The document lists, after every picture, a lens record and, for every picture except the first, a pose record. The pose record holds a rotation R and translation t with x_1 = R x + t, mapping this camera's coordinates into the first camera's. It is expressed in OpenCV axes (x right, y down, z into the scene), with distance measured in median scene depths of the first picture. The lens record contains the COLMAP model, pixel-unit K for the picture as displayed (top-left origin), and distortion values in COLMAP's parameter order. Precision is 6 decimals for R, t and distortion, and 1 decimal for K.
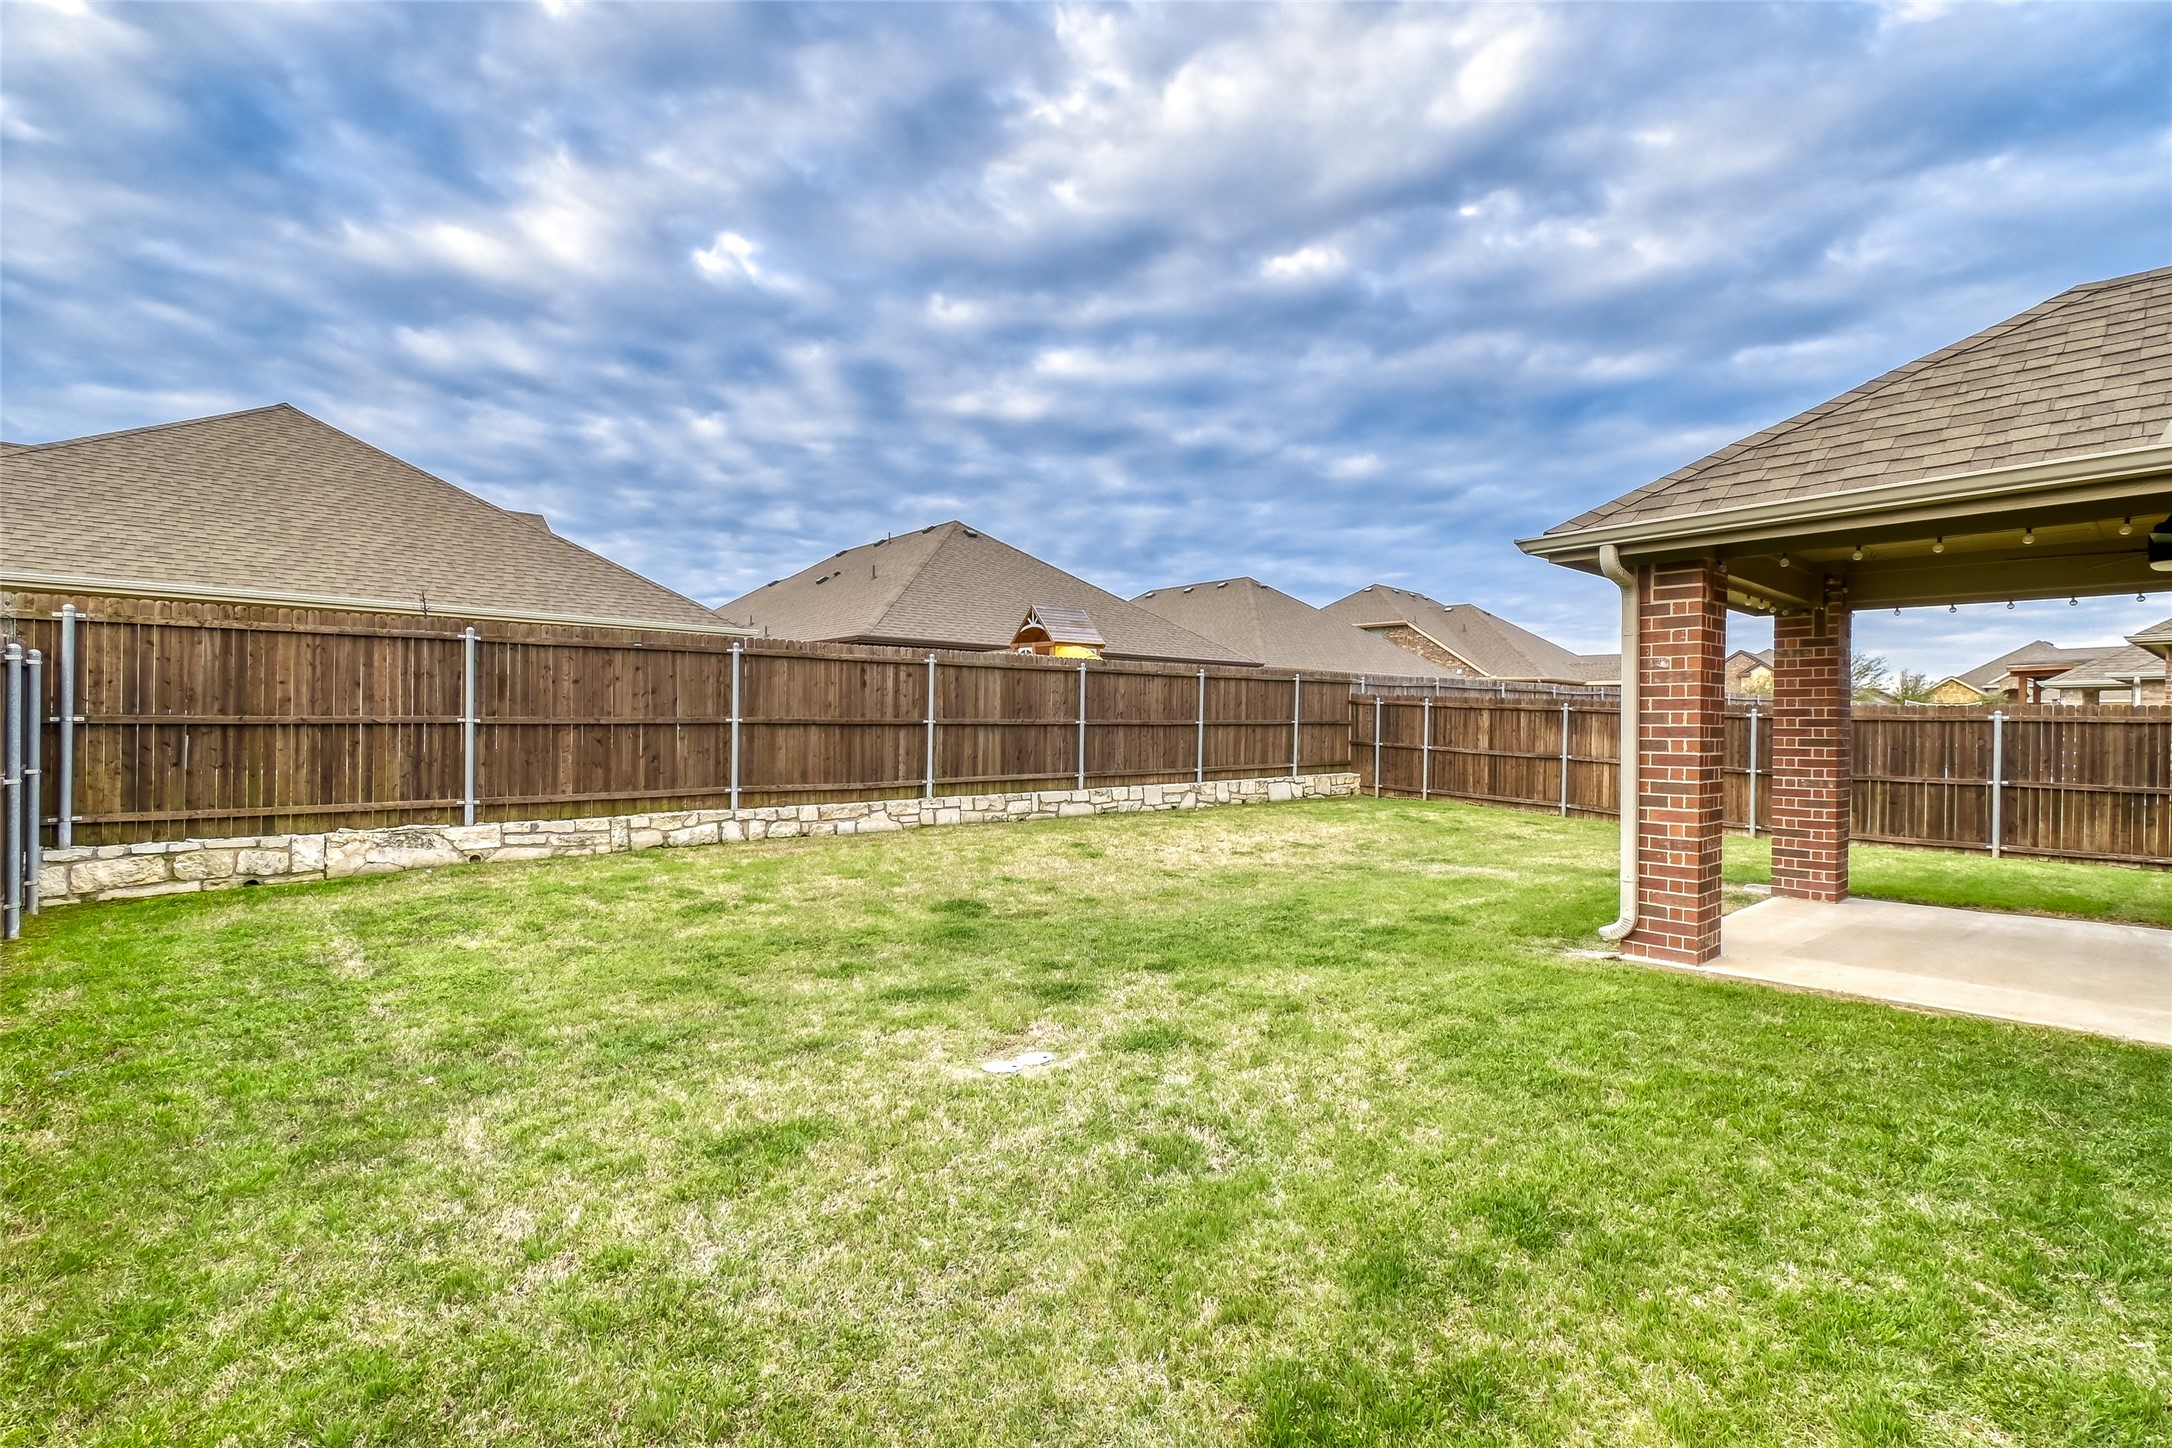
lens RADIAL K [[991.4, 0, 1086.0], [0, 991.4, 724.0], [0, 0, 1]] dist [0.001522, -0.000263]
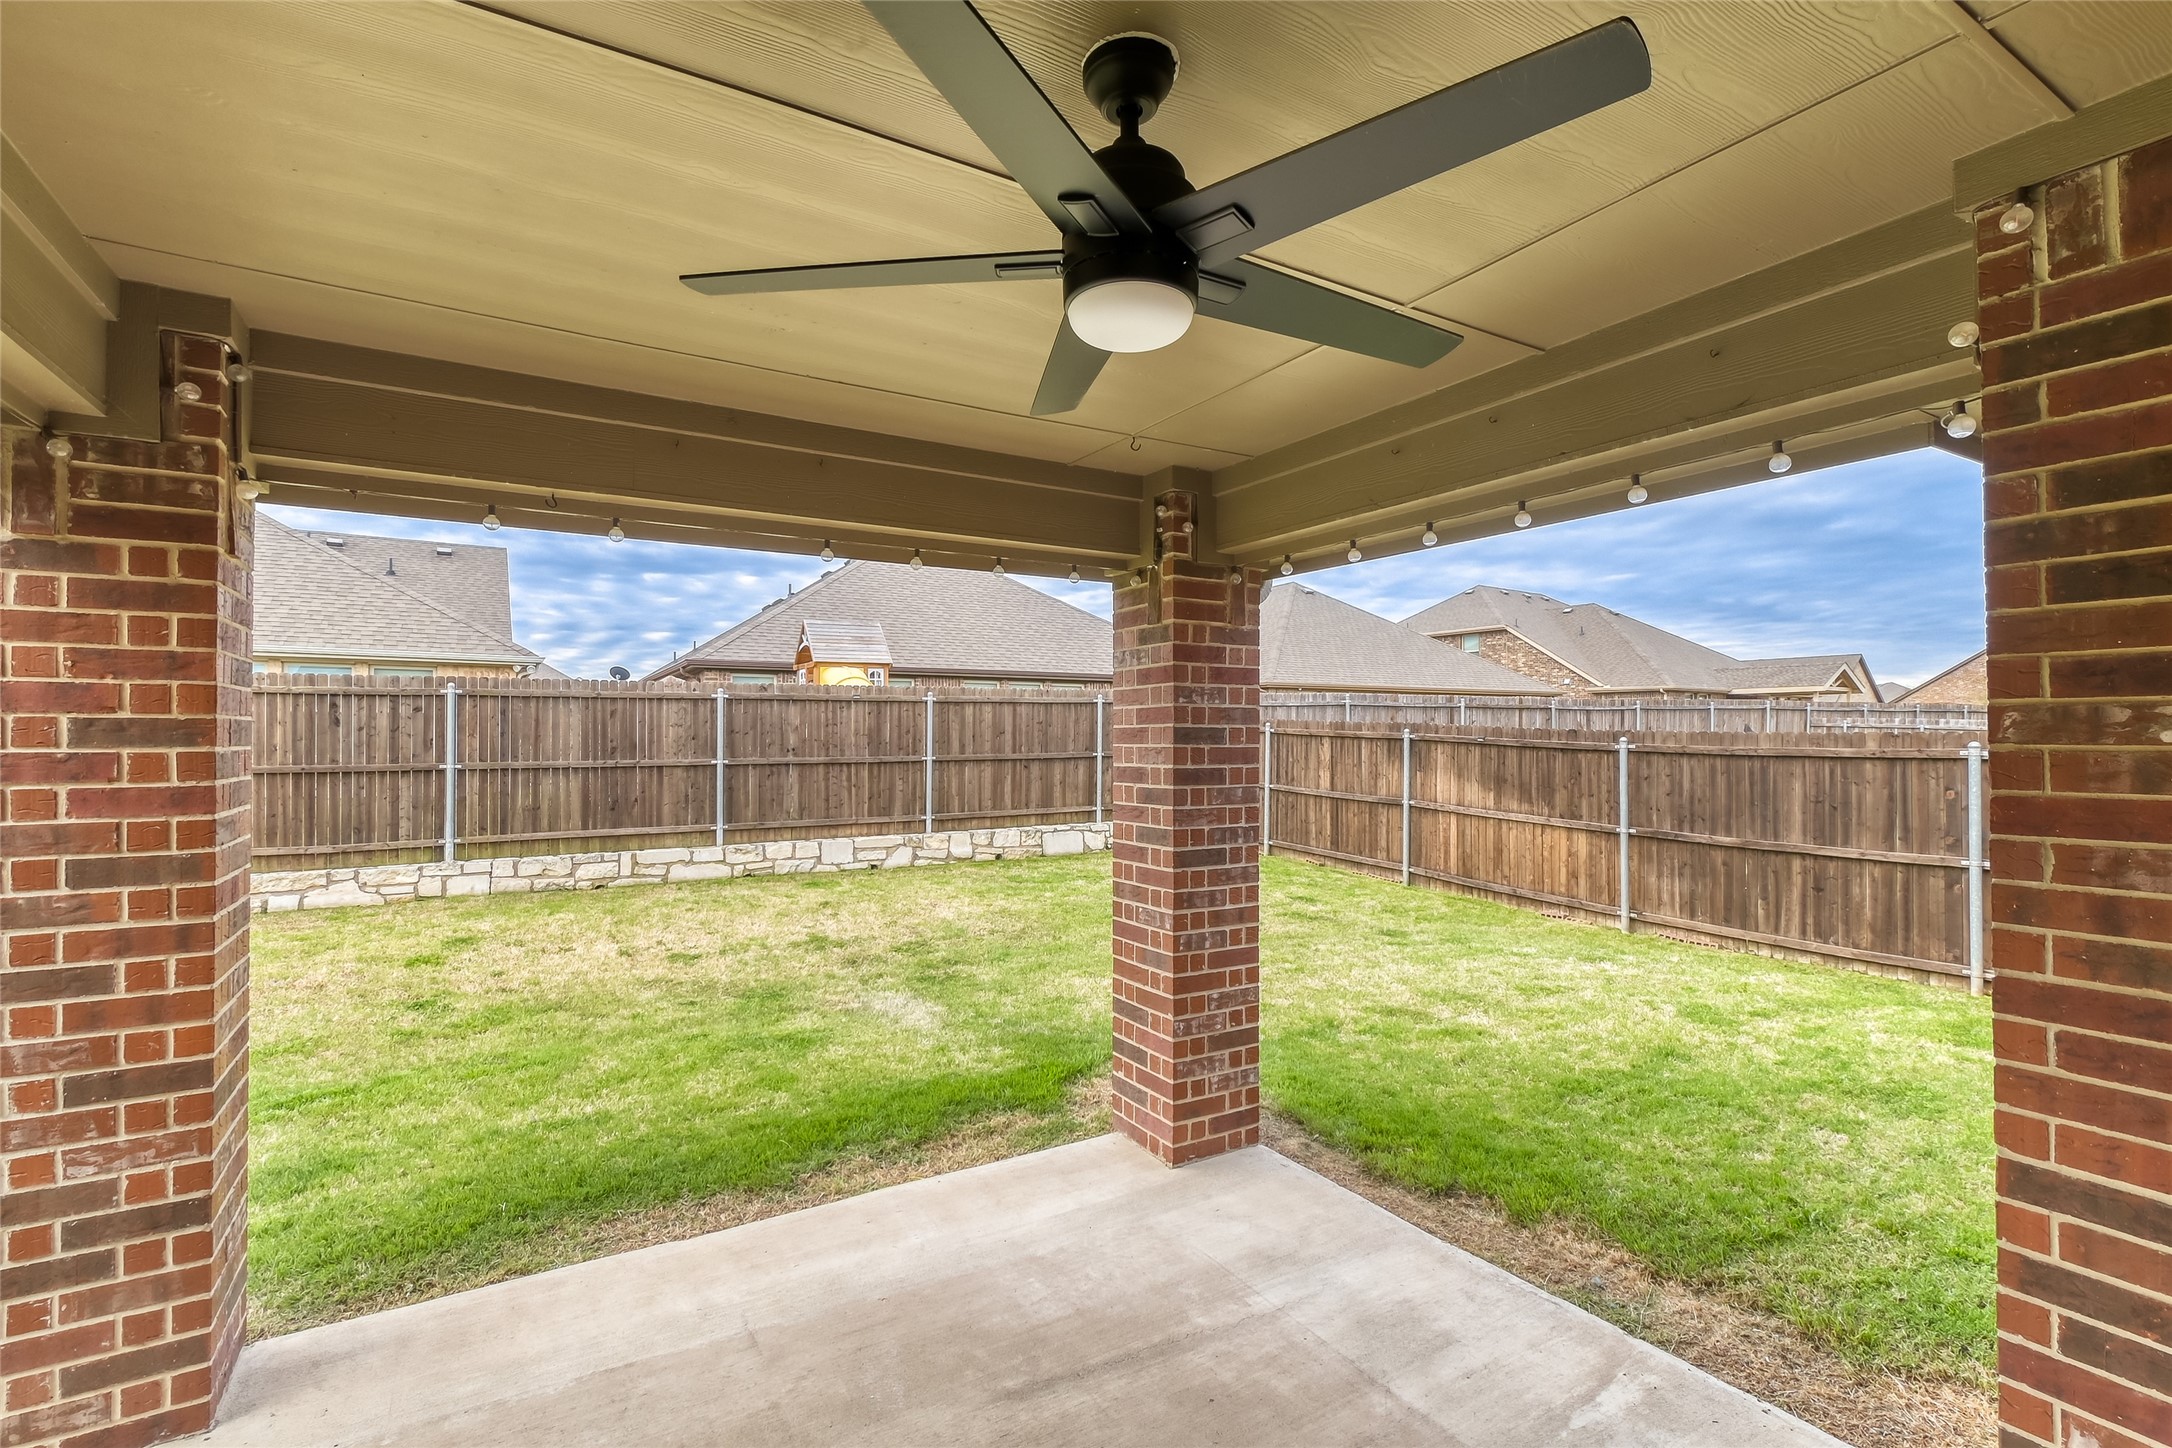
lens RADIAL K [[978.0, 0, 1084.2], [0, 978.0, 725.9], [0, 0, 1]] dist [0.005366, -0.003121]
pose [[0.981253, -0.012416, -0.192323, 0.447539], [0.009603, 0.999833, -0.015553, -0.016193], [0.192484, 0.013415, 0.981208, 0.286058]]
